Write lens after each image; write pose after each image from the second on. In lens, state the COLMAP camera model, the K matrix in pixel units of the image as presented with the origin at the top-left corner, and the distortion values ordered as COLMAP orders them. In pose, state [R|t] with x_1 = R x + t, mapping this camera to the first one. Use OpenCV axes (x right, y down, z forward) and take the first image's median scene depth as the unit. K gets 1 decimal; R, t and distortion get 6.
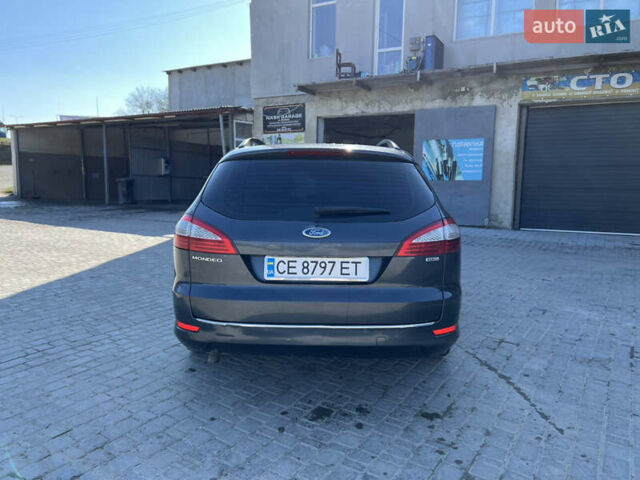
lens RADIAL K [[466.6, 0, 323.3], [0, 466.6, 241.3], [0, 0, 1]] dist [0.031985, -0.036373]
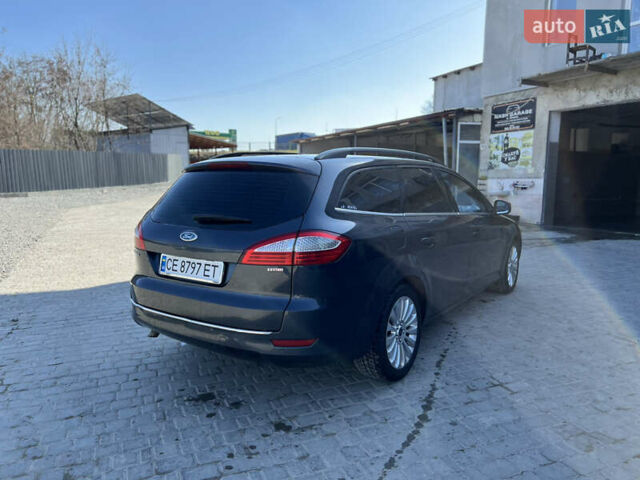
lens RADIAL K [[466.6, 0, 319.4], [0, 466.6, 238.6], [0, 0, 1]] dist [0.031985, -0.036373]
pose [[0.832509, 0.058571, -0.550907, 0.131085], [-0.064487, 0.997881, 0.008642, -0.006574], [0.550246, 0.028332, 0.834522, 0.031961]]
